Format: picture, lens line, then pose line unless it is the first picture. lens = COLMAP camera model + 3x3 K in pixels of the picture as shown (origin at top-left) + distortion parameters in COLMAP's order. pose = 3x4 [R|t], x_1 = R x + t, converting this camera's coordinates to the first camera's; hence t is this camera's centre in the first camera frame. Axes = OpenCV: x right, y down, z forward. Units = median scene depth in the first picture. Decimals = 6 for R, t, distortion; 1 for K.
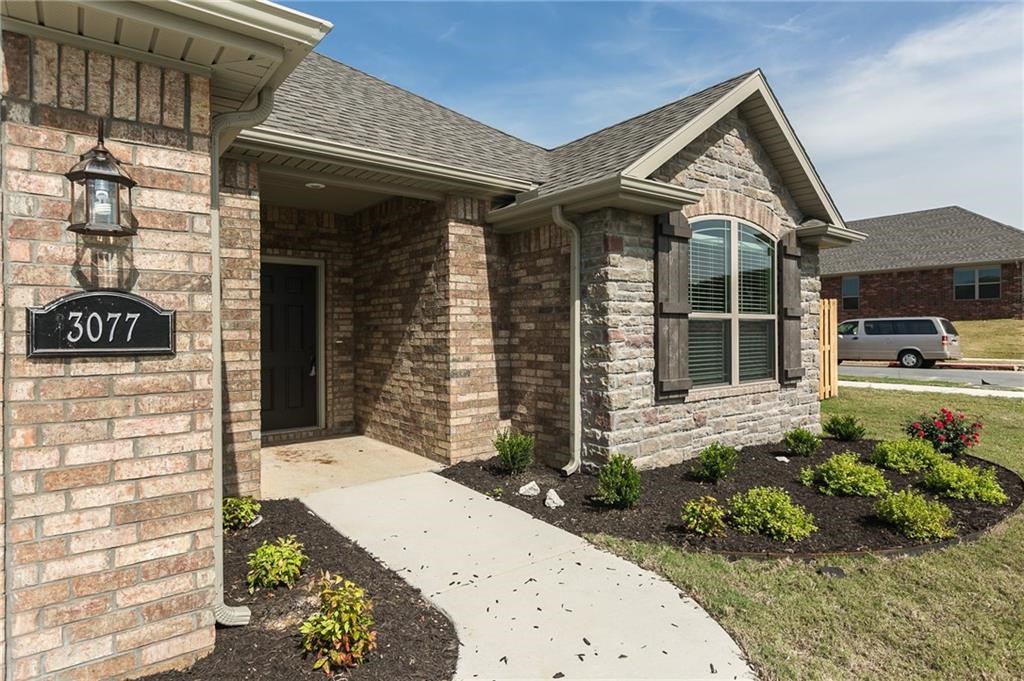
lens RADIAL K [[564.3, 0, 512.6], [0, 564.3, 330.7], [0, 0, 1]] dist [0.001774, 0.000257]
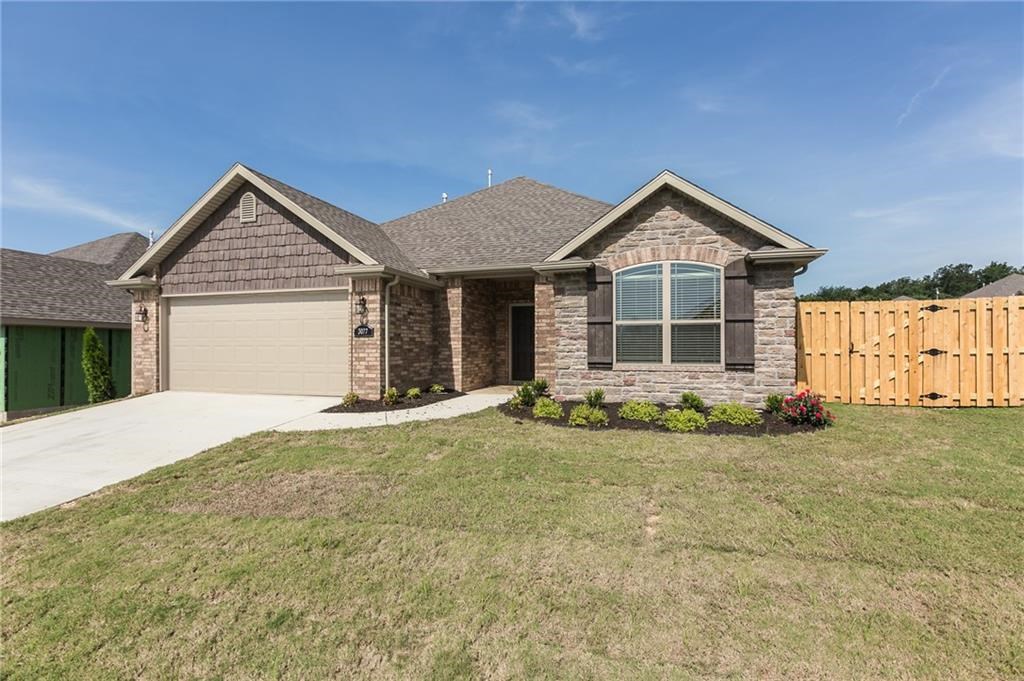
lens RADIAL K [[483.7, 0, 512.0], [0, 483.7, 340.5], [0, 0, 1]] dist [-0.000151, -0.000014]
pose [[0.573790, -0.008309, -0.818961, 1.503896], [-0.001034, 0.999940, -0.010870, 0.050812], [0.819002, 0.007084, 0.573747, -0.184002]]
